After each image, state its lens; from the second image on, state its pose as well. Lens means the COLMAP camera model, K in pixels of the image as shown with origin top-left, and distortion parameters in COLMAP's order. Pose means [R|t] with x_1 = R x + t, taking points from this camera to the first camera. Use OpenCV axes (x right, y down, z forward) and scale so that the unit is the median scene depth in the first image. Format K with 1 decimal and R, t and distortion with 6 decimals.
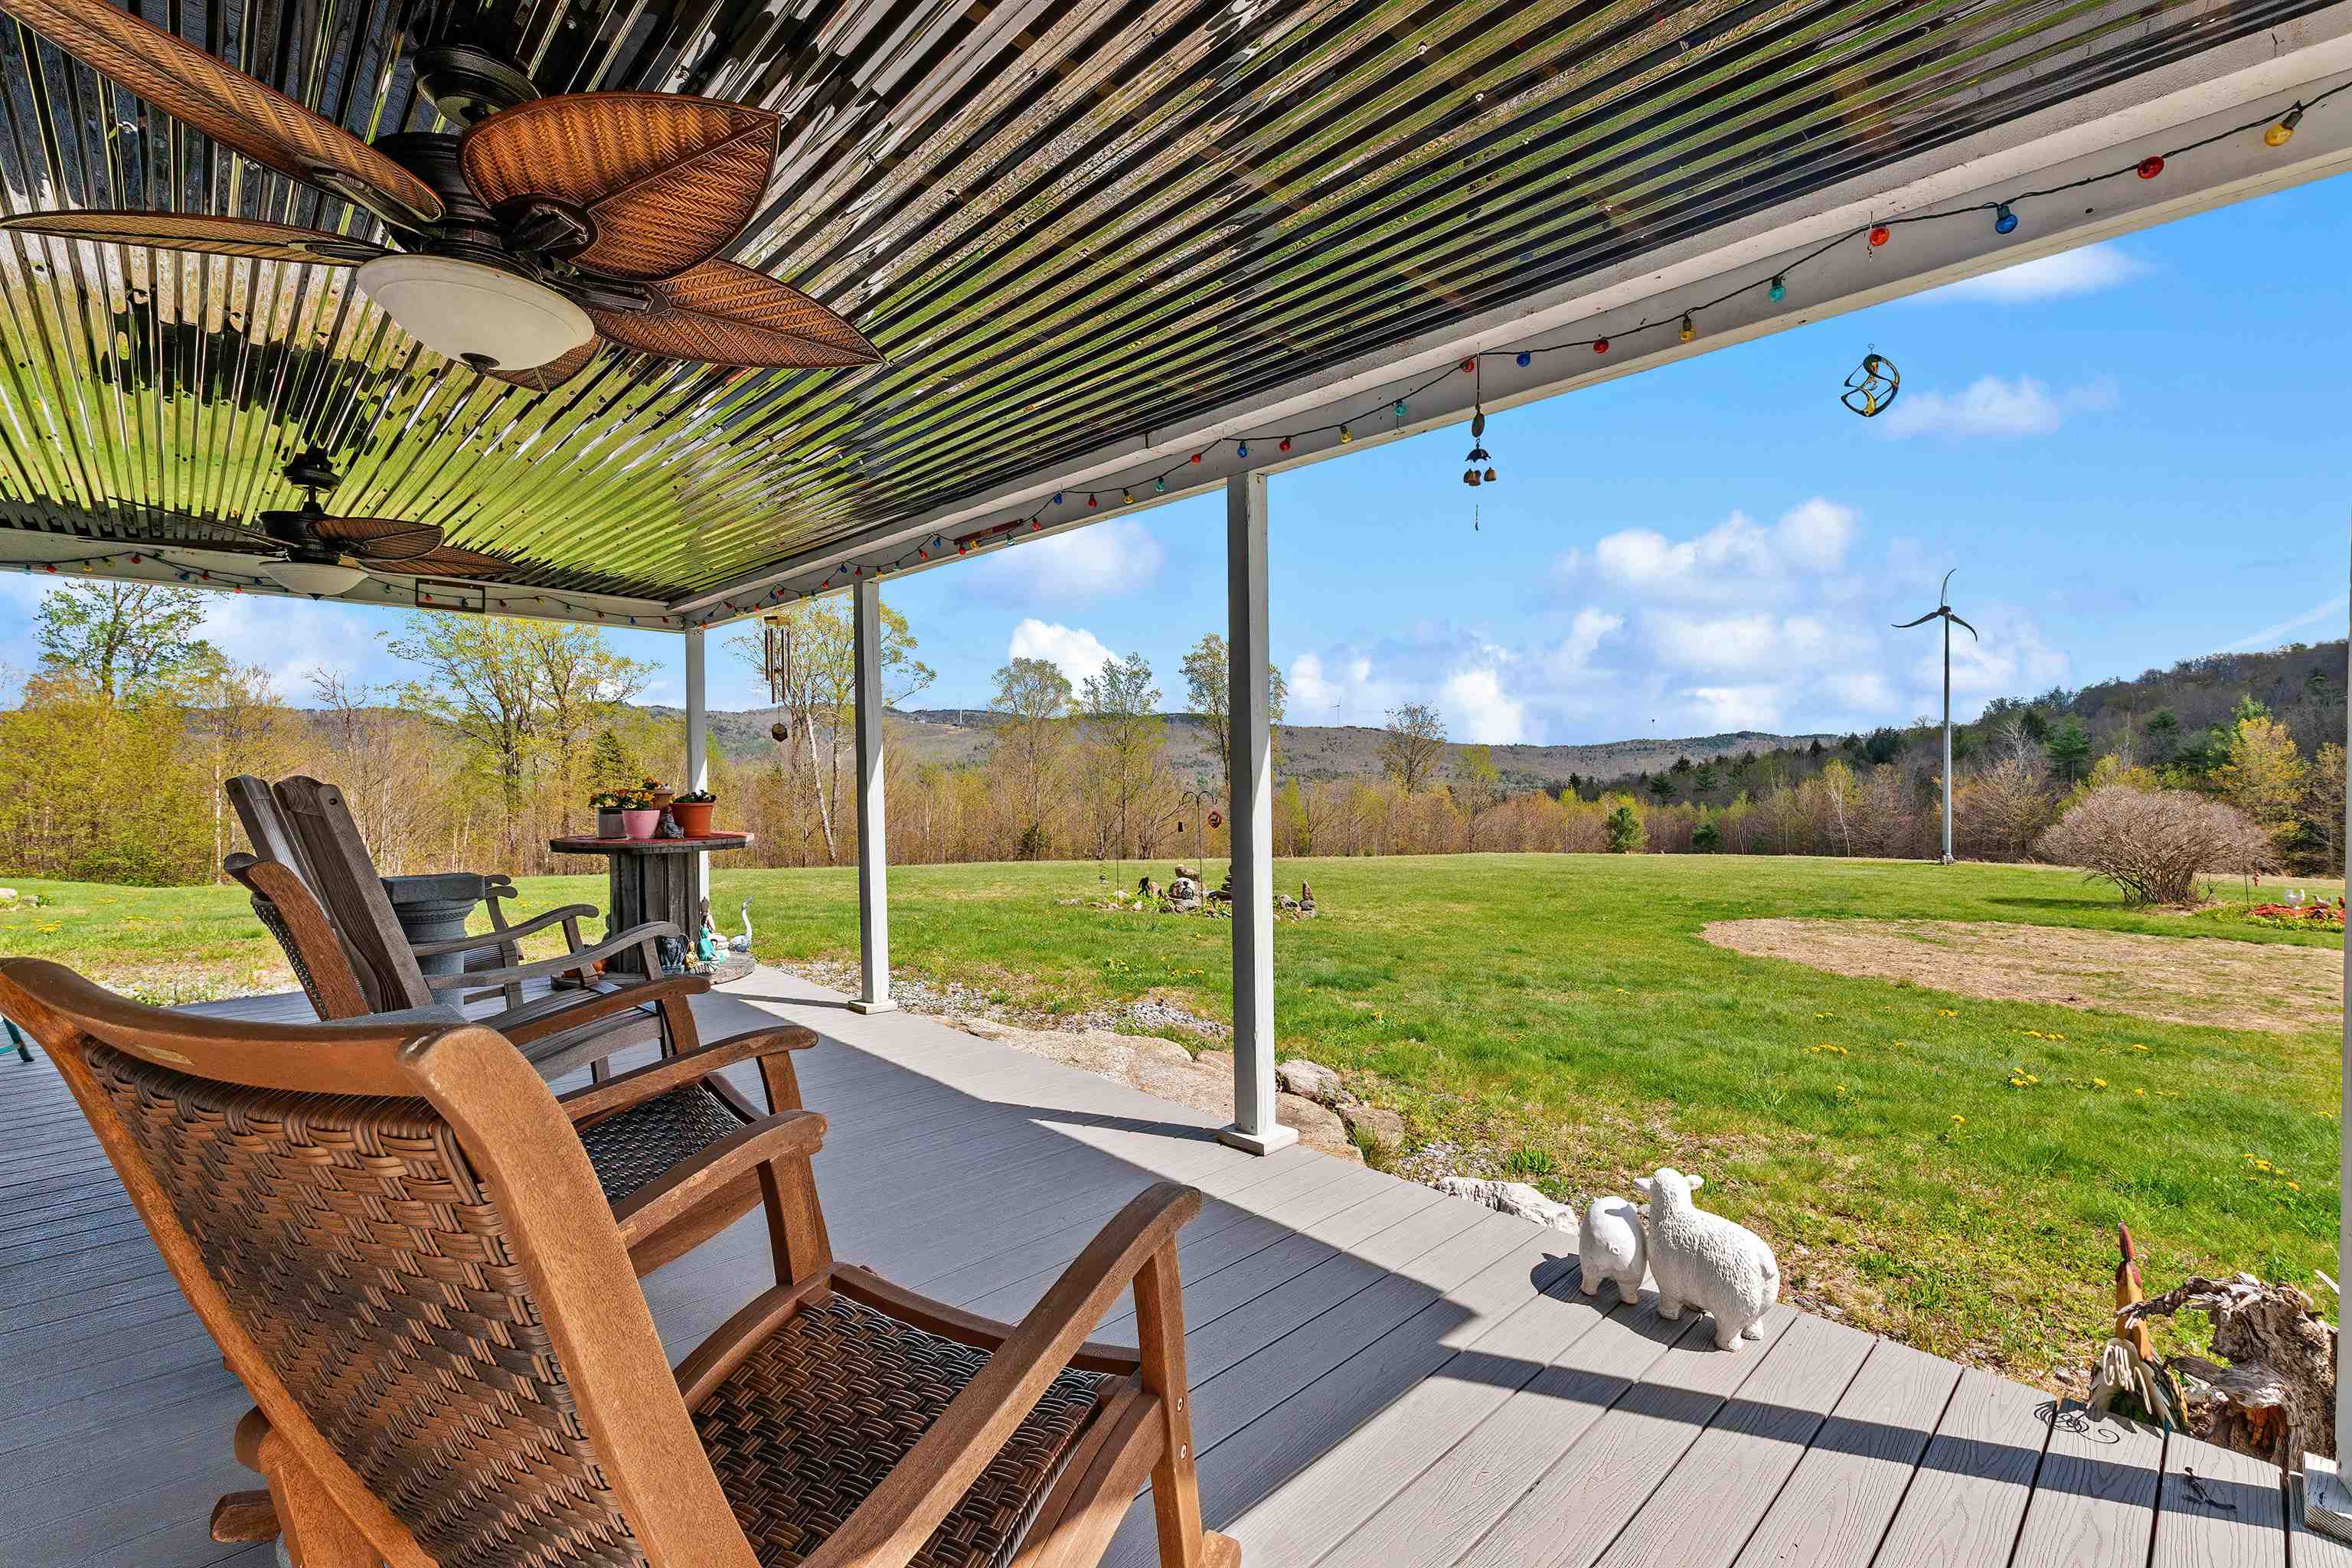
lens RADIAL K [[1023.0, 0, 1187.6], [0, 1023.0, 781.9], [0, 0, 1]] dist [0.004417, -0.001394]
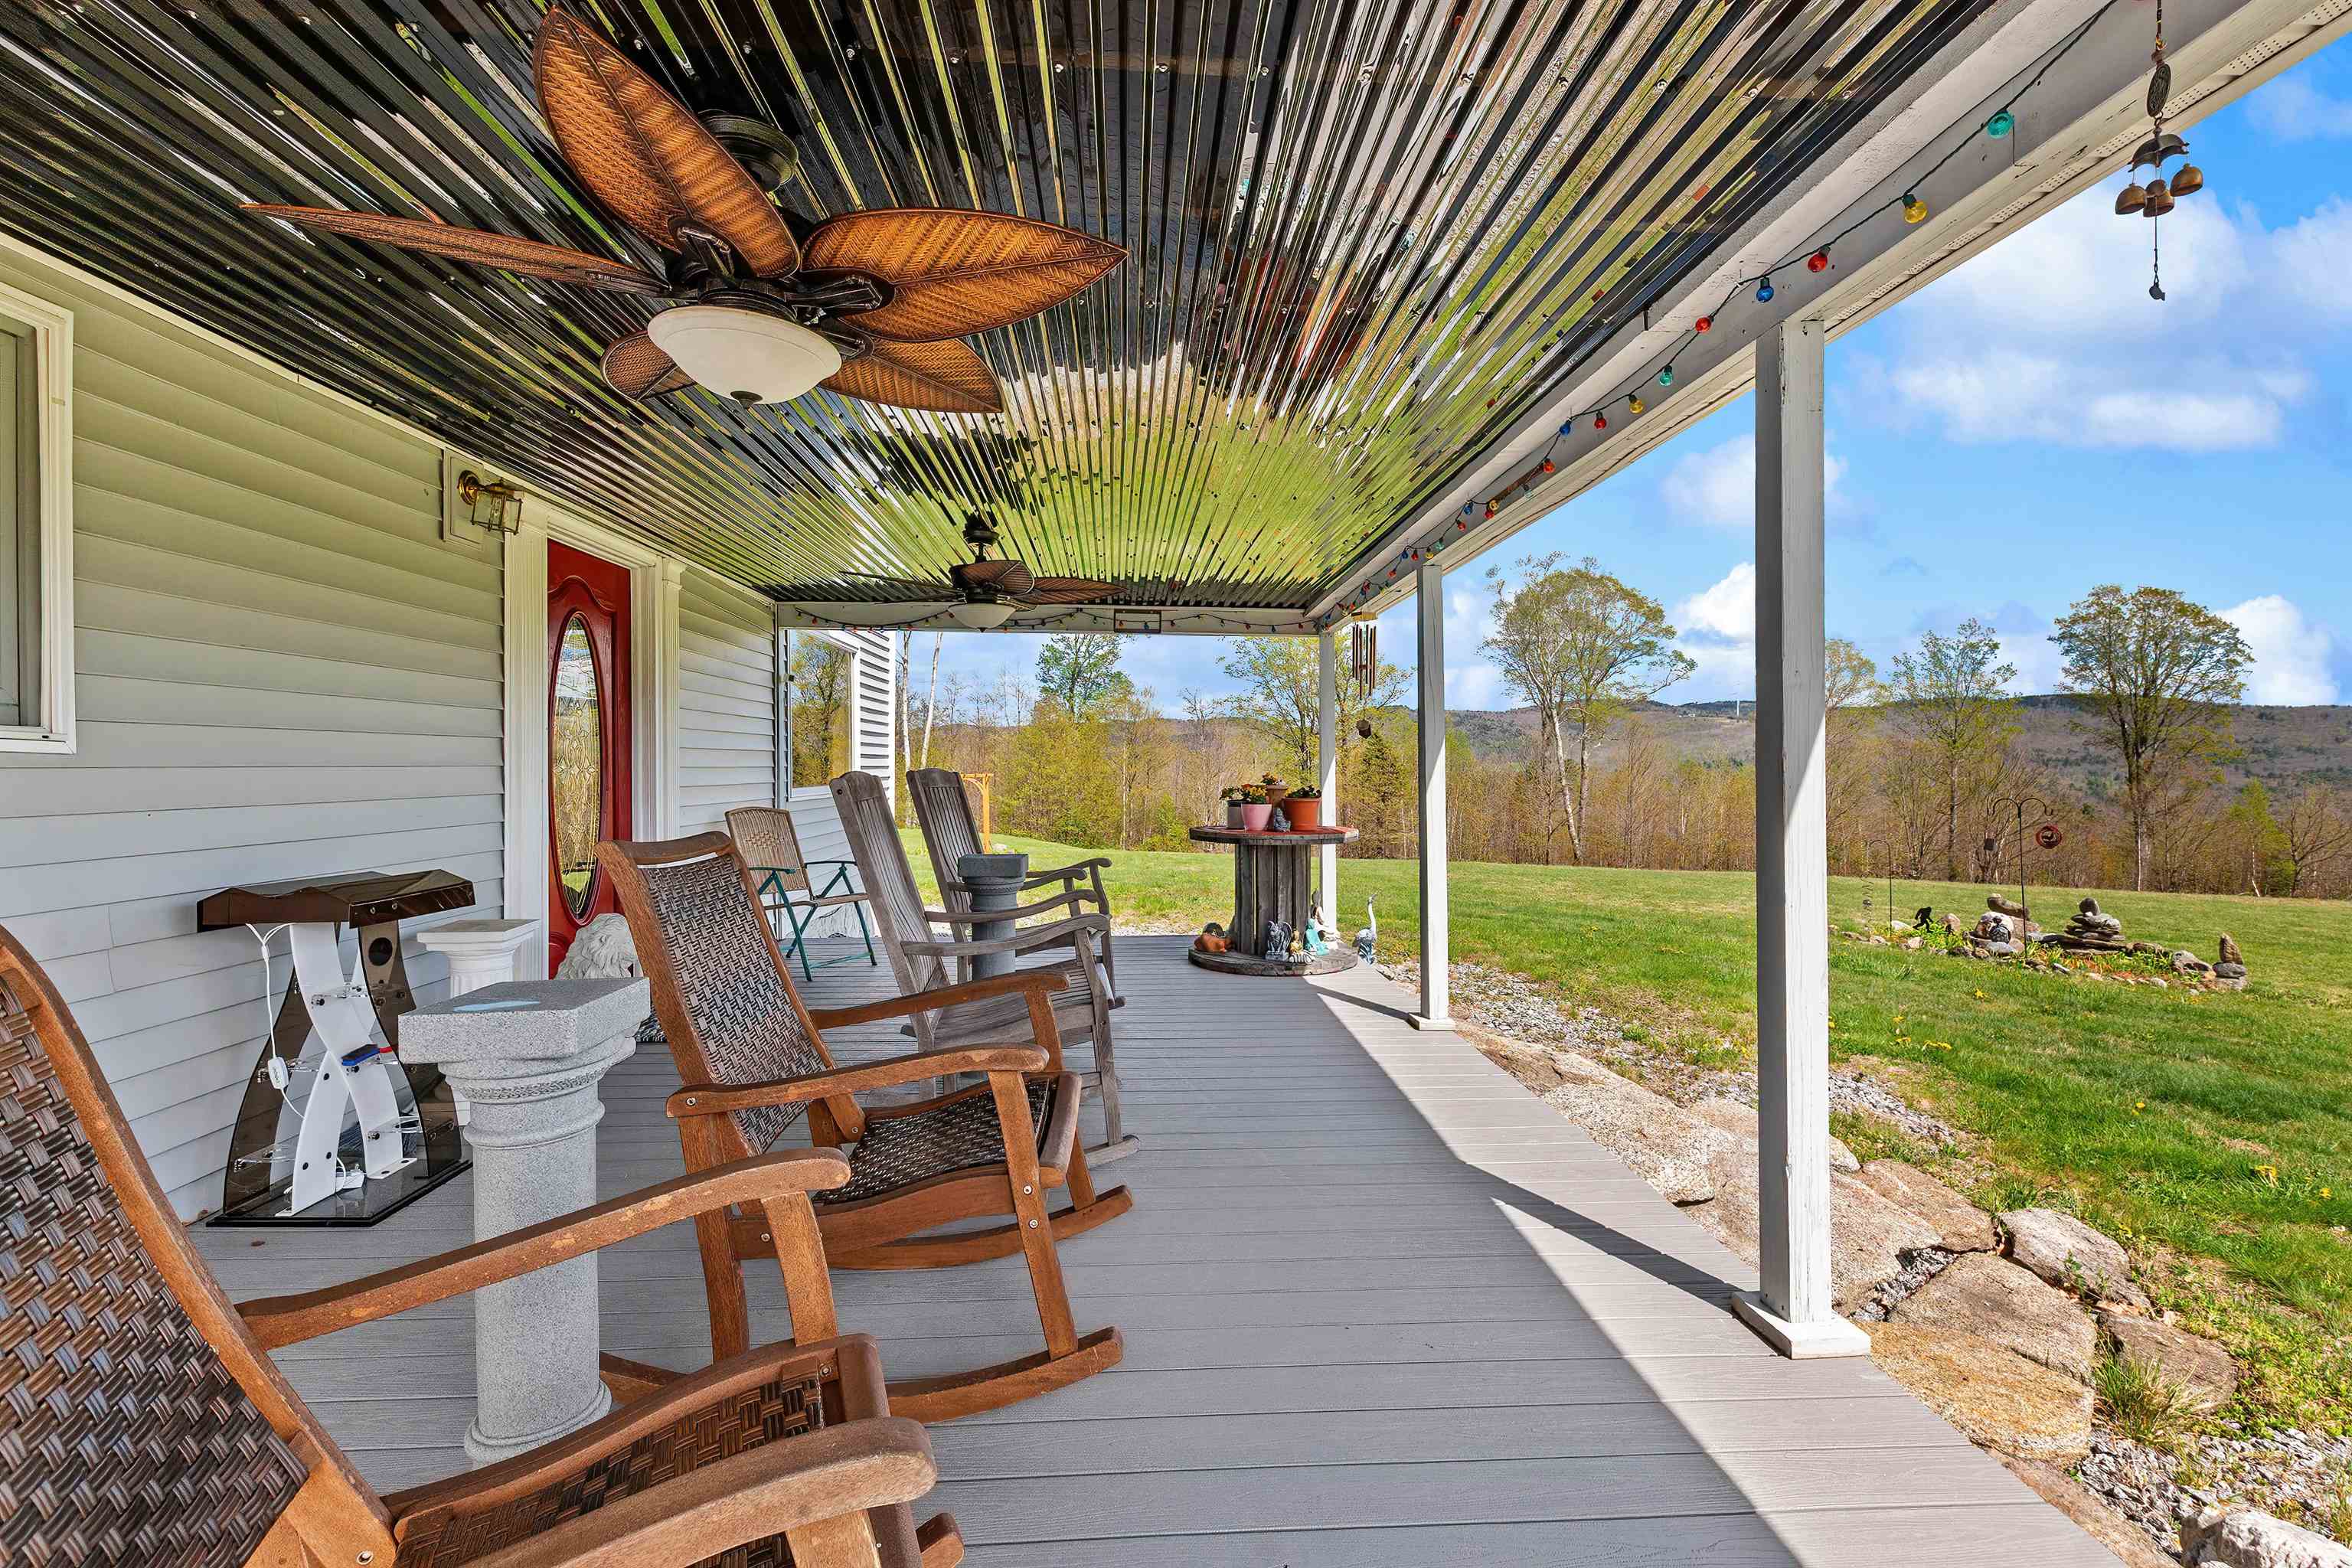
lens RADIAL K [[1023.0, 0, 1182.5], [0, 1023.0, 776.4], [0, 0, 1]] dist [0.004417, -0.001394]
pose [[0.759236, 0.009617, -0.650744, 0.104245], [-0.011204, 0.999936, 0.001705, -0.002277], [0.650719, 0.005997, 0.759295, 0.126103]]
